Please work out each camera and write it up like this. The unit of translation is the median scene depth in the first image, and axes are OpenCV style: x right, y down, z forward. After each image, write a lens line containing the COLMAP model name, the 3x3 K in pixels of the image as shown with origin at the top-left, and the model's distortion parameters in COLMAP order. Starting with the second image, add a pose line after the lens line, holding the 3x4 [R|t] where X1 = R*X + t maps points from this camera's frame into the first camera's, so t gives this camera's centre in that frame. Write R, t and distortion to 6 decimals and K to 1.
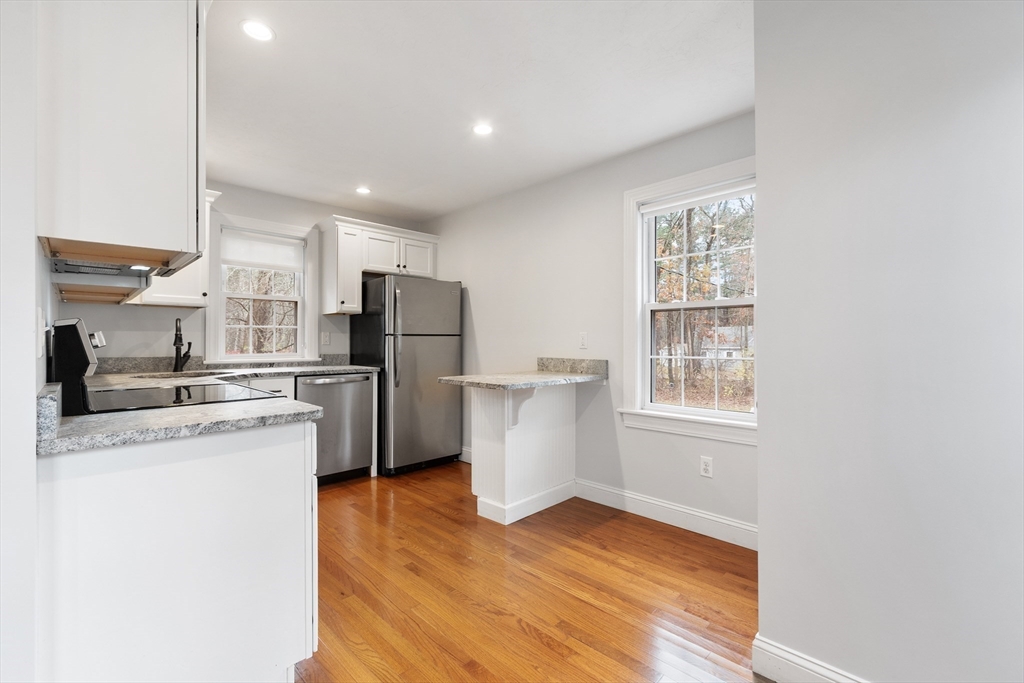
lens RADIAL K [[439.1, 0, 517.3], [0, 439.1, 334.6], [0, 0, 1]] dist [-0.002097, -0.000686]
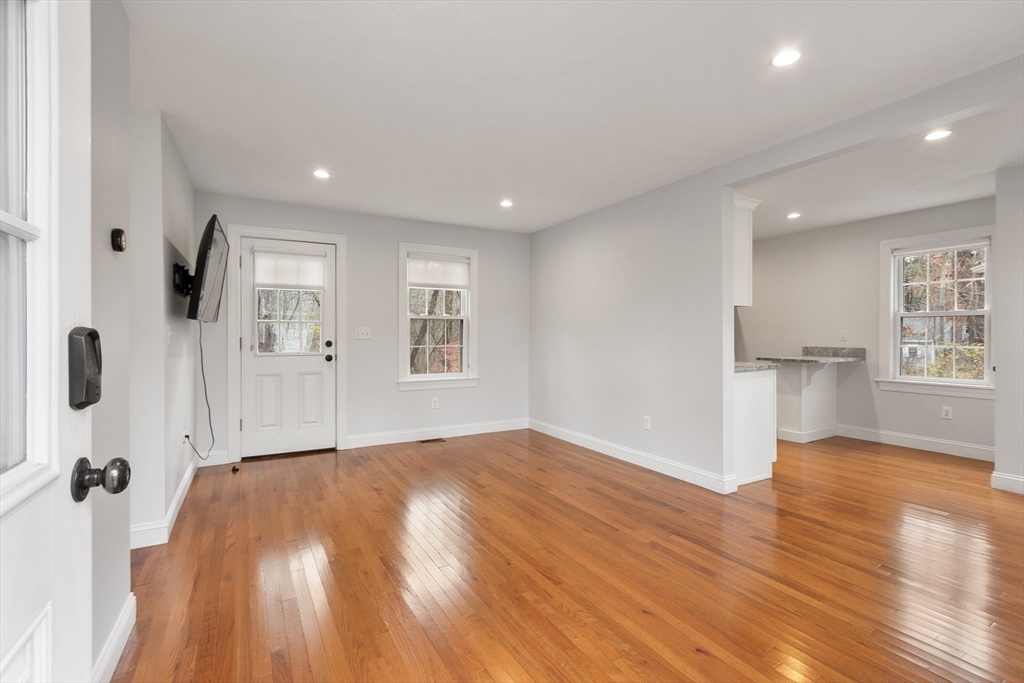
lens RADIAL K [[439.1, 0, 502.4], [0, 439.1, 338.7], [0, 0, 1]] dist [-0.002097, -0.000686]
pose [[0.955036, 0.001178, -0.296488, -0.575744], [0.005793, 0.999727, 0.022632, -0.019399], [0.296434, -0.023331, 0.954768, -0.898527]]
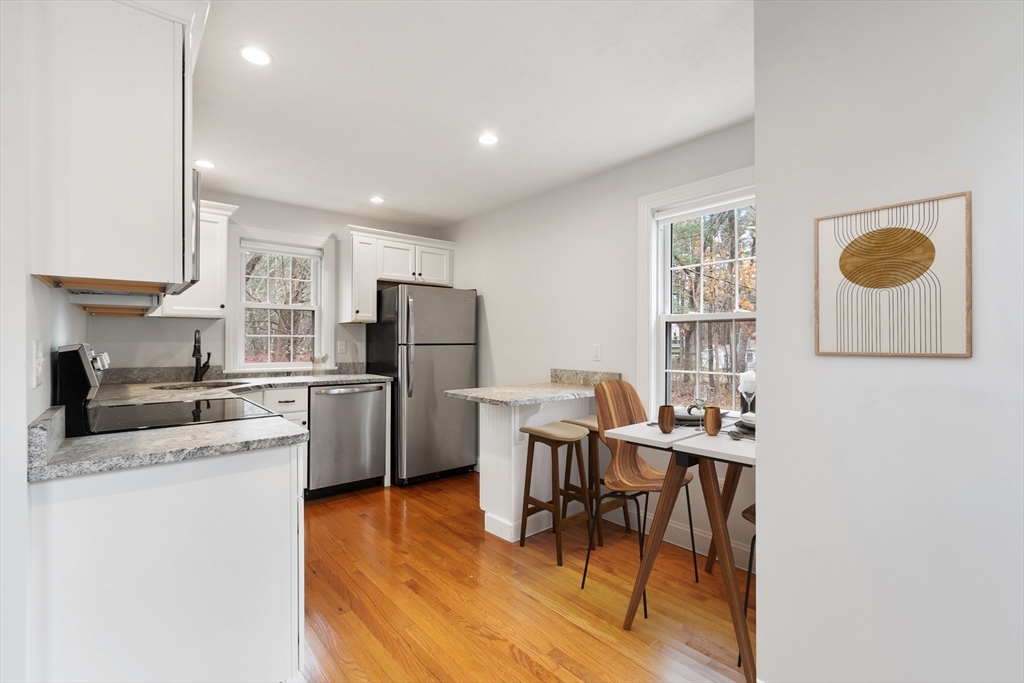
lens RADIAL K [[450.6, 0, 517.7], [0, 450.6, 336.3], [0, 0, 1]] dist [-0.001285, -0.000732]
pose [[0.997364, 0.002105, -0.072532, 0.050953], [-0.001909, 0.999994, 0.002766, -0.025122], [0.072537, -0.002620, 0.997362, -0.000744]]
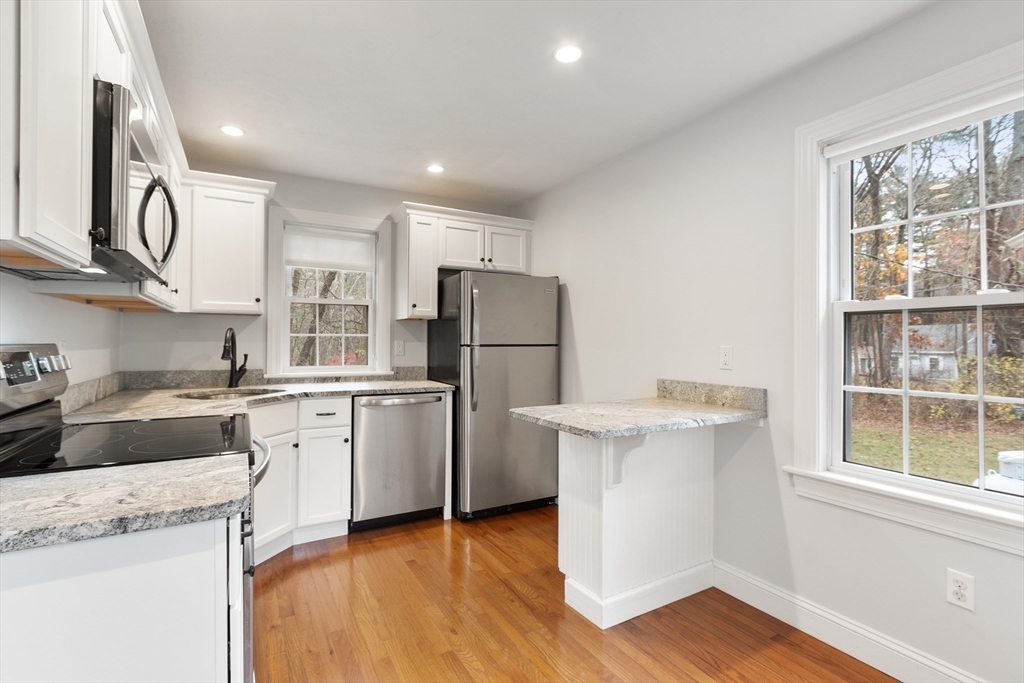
lens RADIAL K [[476.7, 0, 515.5], [0, 476.7, 335.4], [0, 0, 1]] dist [0.003304, 0.000346]
pose [[0.963675, 0.001915, -0.267071, 0.035254], [-0.001748, 0.999998, 0.000863, -0.021884], [0.267073, -0.000365, 0.963676, 0.213979]]
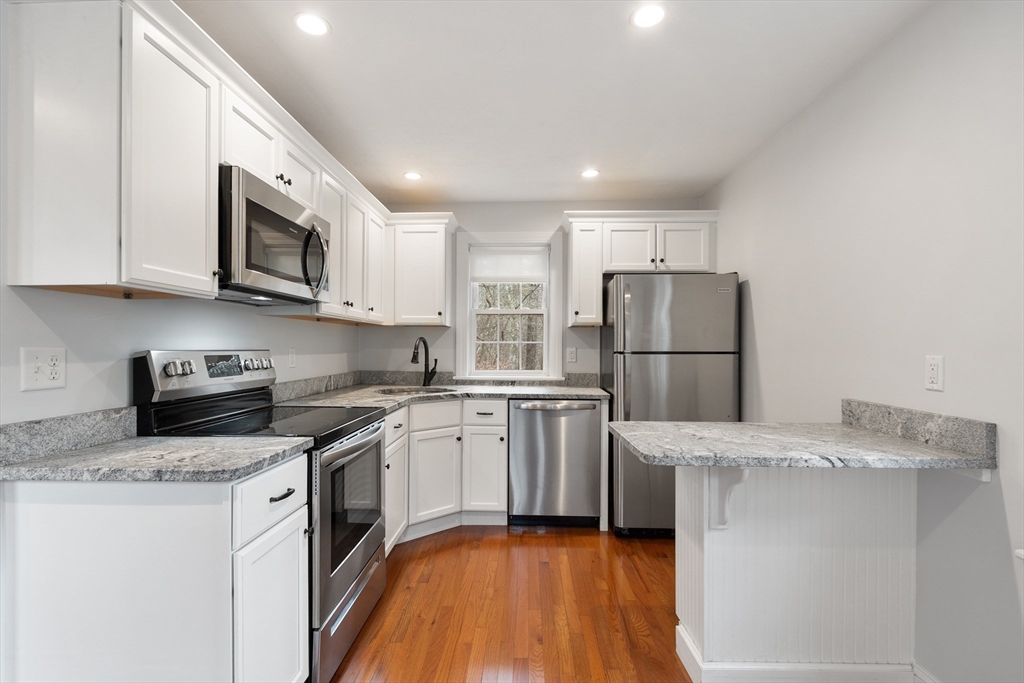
lens RADIAL K [[476.7, 0, 516.9], [0, 476.7, 341.1], [0, 0, 1]] dist [0.003304, 0.000346]
pose [[0.680981, -0.004344, -0.732288, 0.230777], [0.005420, 0.999985, -0.000892, -0.023278], [0.732281, -0.003362, 0.680994, 0.353346]]
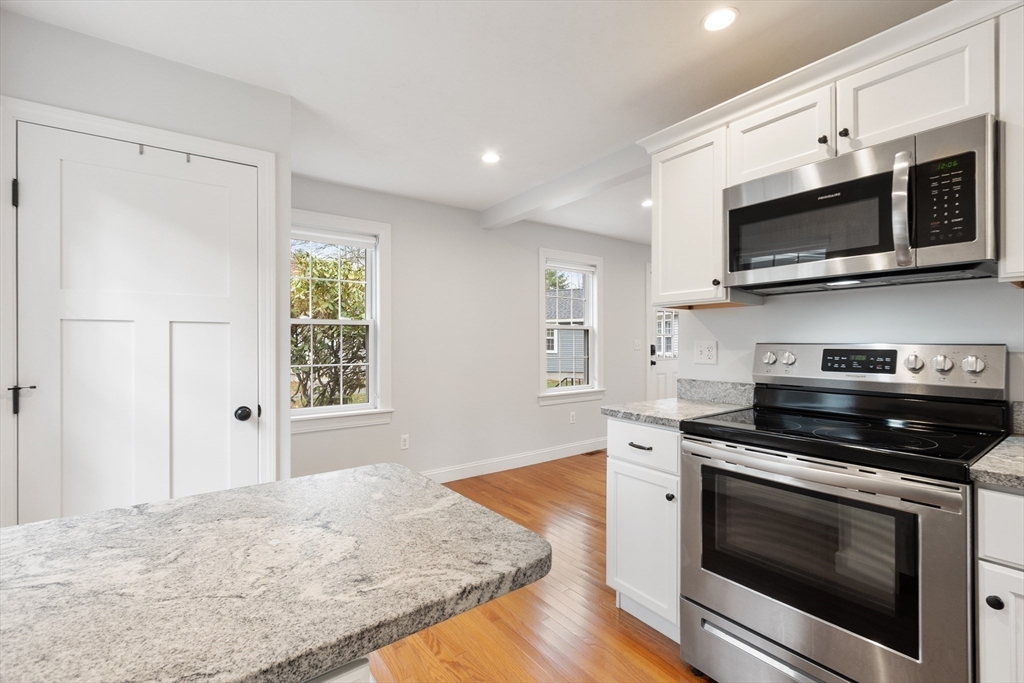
lens RADIAL K [[439.1, 0, 501.3], [0, 439.1, 344.6], [0, 0, 1]] dist [-0.002097, -0.000686]
pose [[-0.984272, -0.000437, 0.176661, -0.169869], [-0.001949, 0.999963, -0.008389, -0.007728], [-0.176650, -0.008601, -0.984236, 1.088766]]
